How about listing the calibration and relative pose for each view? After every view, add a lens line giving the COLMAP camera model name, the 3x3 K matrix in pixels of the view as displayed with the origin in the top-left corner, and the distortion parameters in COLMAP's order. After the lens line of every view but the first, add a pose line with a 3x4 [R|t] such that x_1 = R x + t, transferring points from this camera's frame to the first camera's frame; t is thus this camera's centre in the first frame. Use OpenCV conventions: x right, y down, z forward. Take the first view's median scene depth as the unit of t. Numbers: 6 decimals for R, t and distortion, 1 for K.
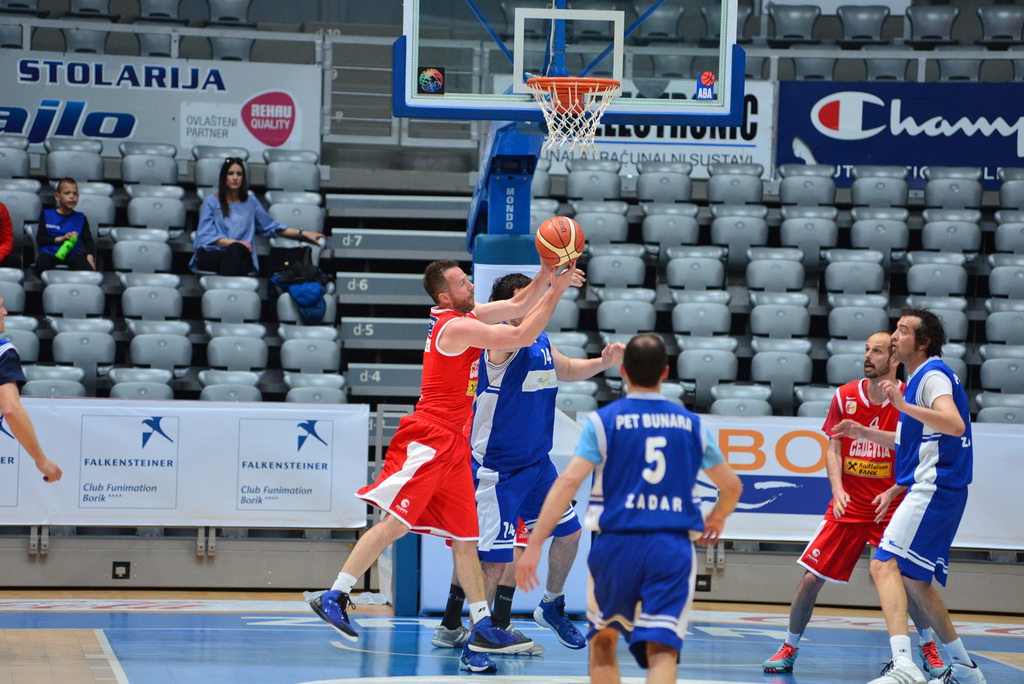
lens RADIAL K [[7515.4, 0, 496.7], [0, 7515.4, 345.2], [0, 0, 1]] dist [5.940280, 0.000000]
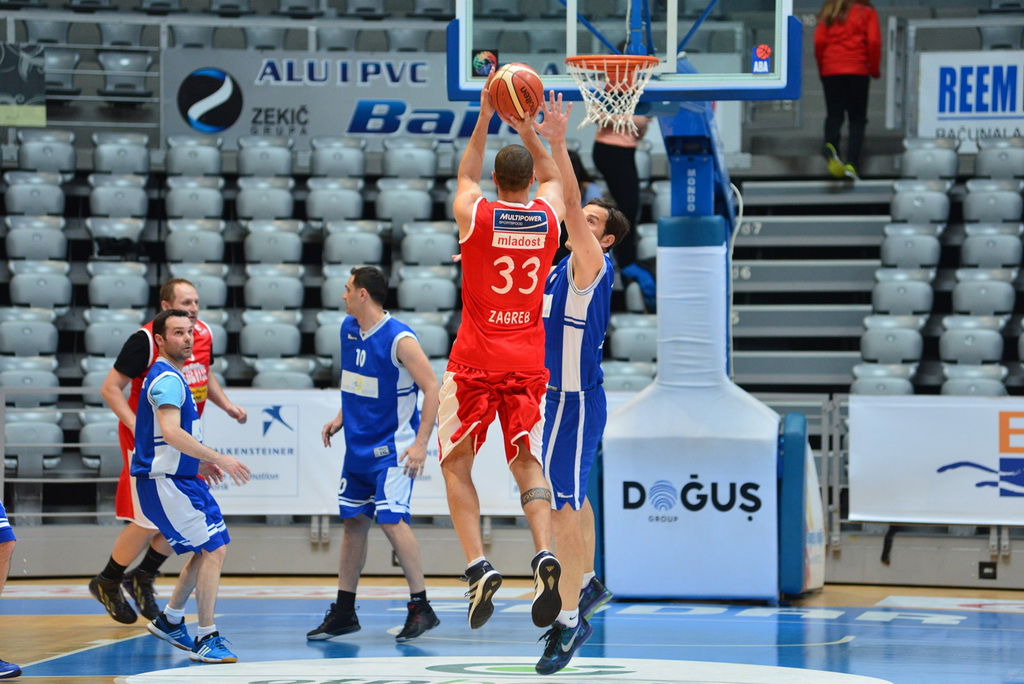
lens RADIAL K [[7515.4, 0, 507.1], [0, 7515.4, 336.4], [0, 0, 1]] dist [5.940280, 0.000000]
pose [[0.974417, -0.020482, -0.223810, 0.206852], [0.019788, 0.999790, -0.005345, 0.006041], [0.223873, 0.000780, 0.974618, 0.027044]]
